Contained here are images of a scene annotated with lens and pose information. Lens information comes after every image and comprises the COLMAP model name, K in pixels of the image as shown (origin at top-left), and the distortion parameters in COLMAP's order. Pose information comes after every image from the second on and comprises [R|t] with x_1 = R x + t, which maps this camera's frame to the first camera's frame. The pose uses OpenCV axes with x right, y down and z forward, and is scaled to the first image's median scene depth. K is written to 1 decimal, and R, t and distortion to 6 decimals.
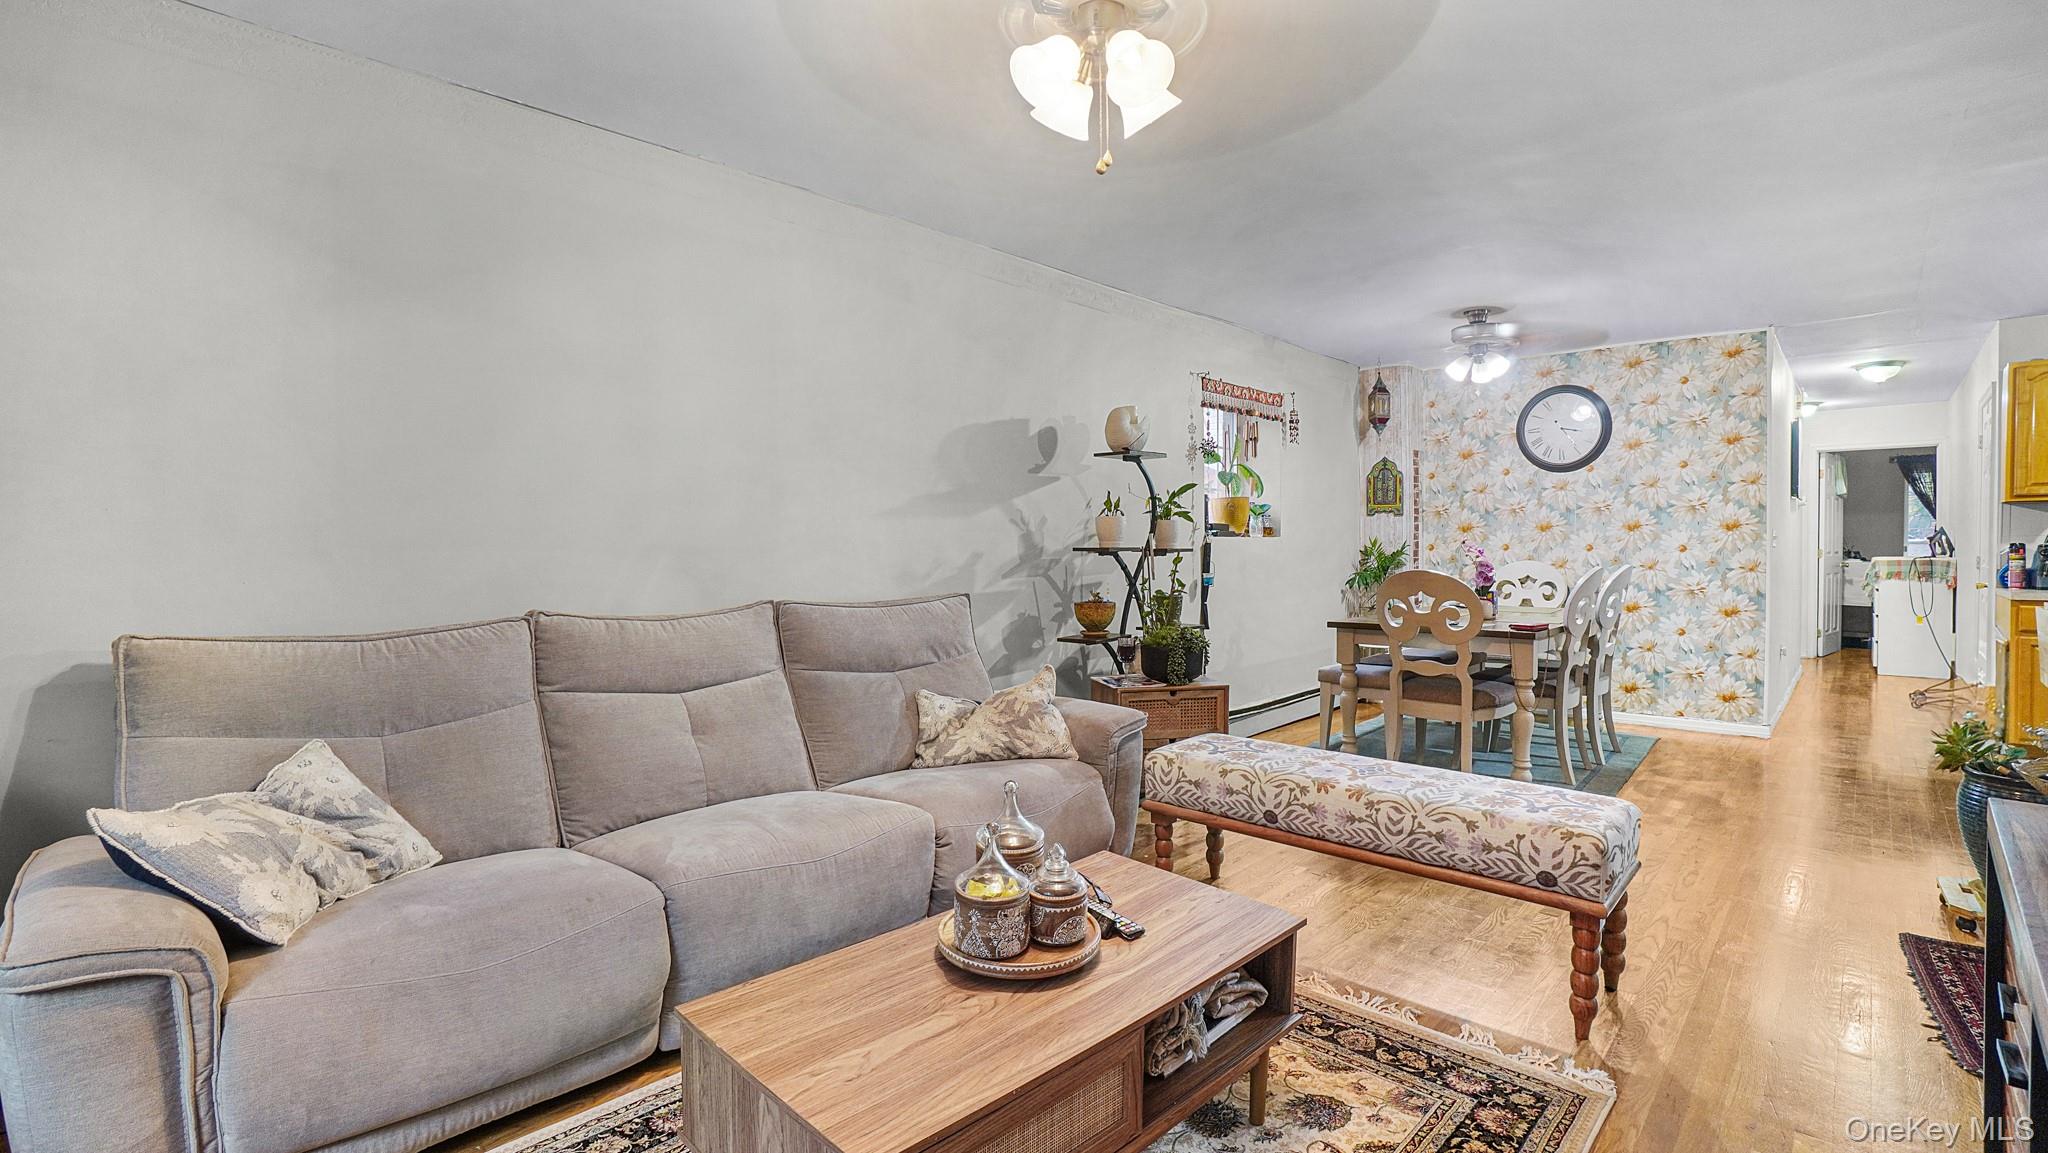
lens RADIAL K [[944.1, 0, 1004.8], [0, 944.1, 561.5], [0, 0, 1]] dist [-0.069571, 0.028310]
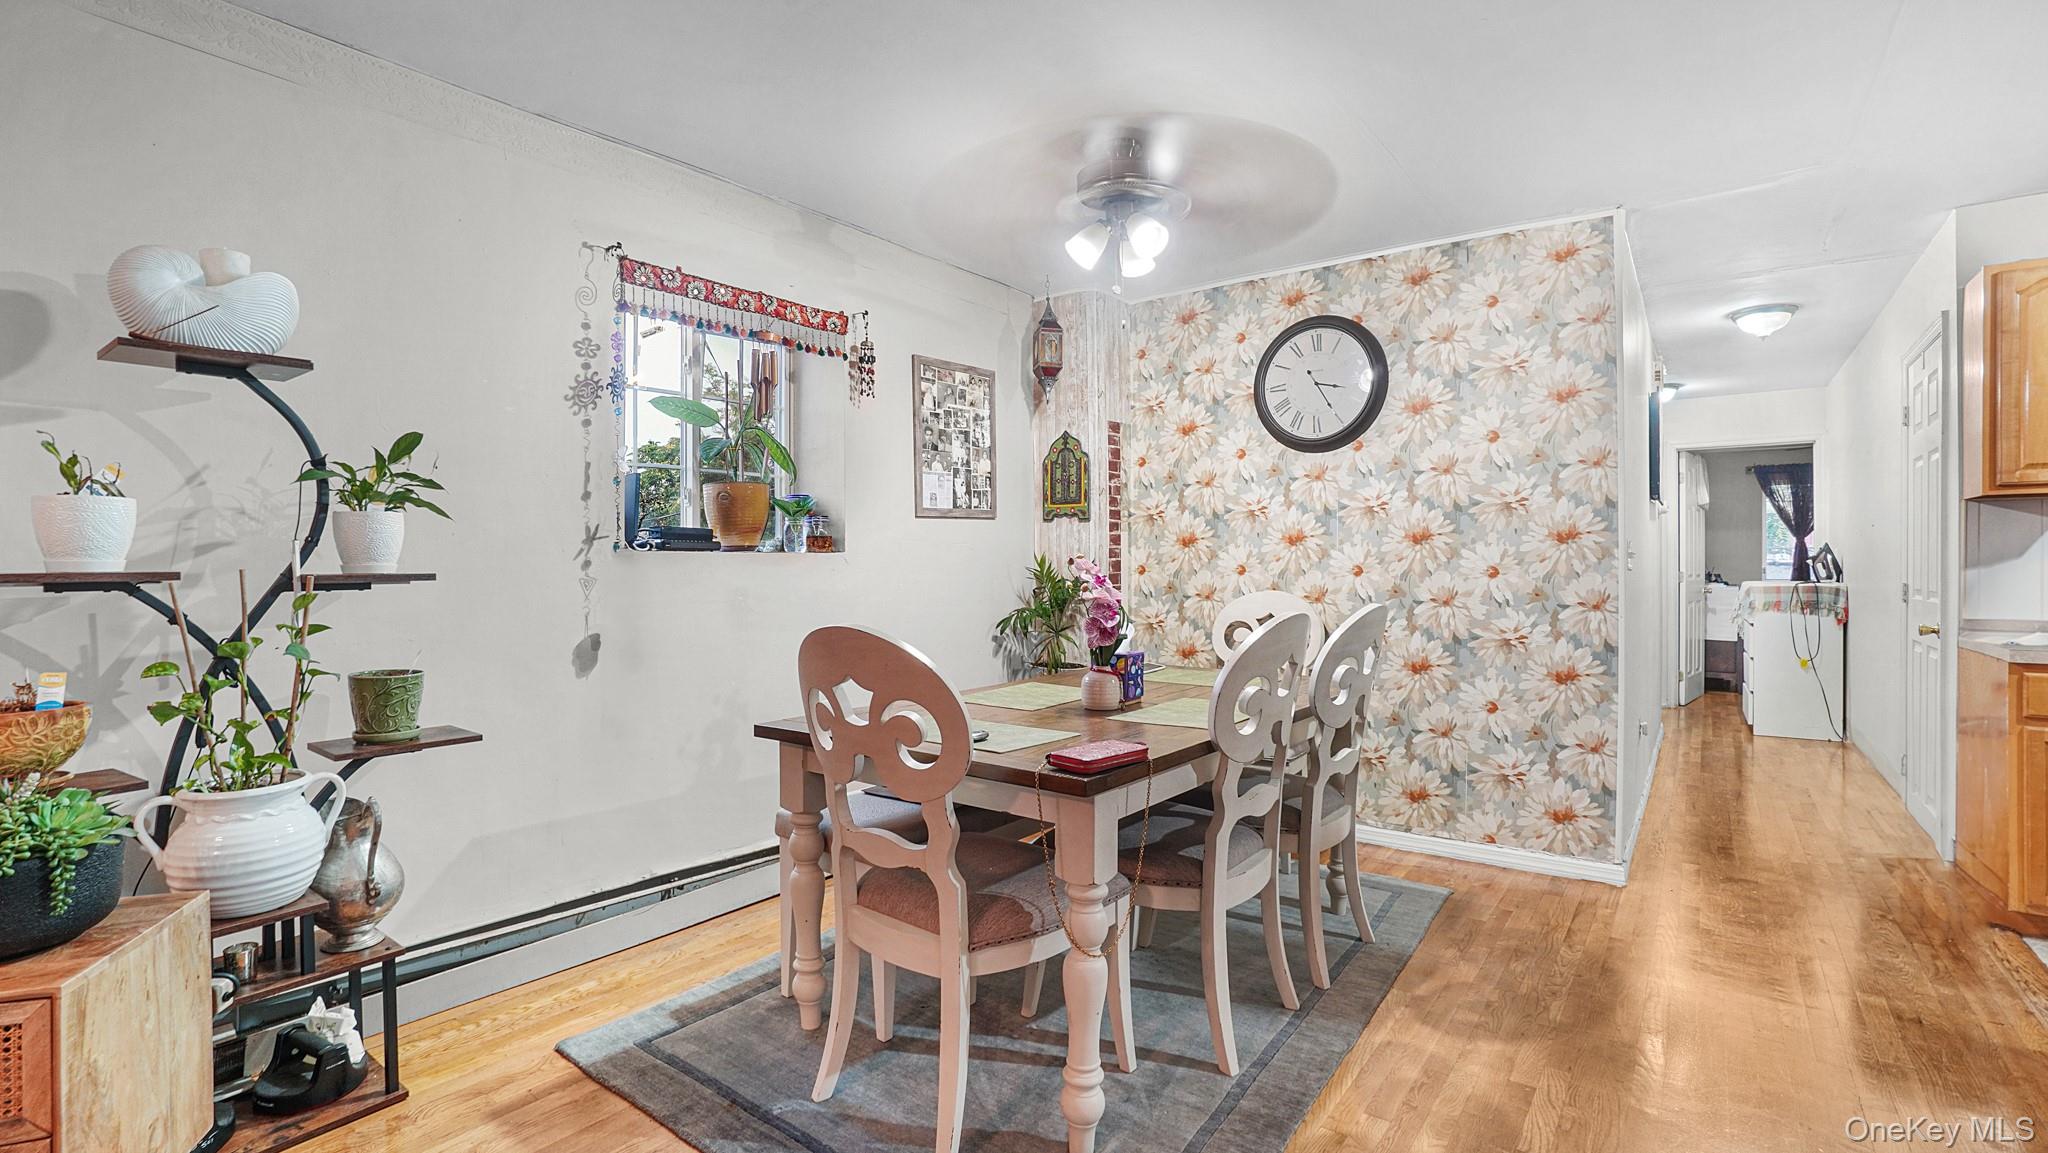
lens RADIAL K [[925.3, 0, 1017.8], [0, 925.3, 567.4], [0, 0, 1]] dist [-0.067838, 0.024893]
pose [[0.994245, 0.001262, 0.107122, 0.336767], [0.000428, 0.999876, -0.015753, -0.007391], [-0.107129, 0.015709, 0.994121, 0.401604]]
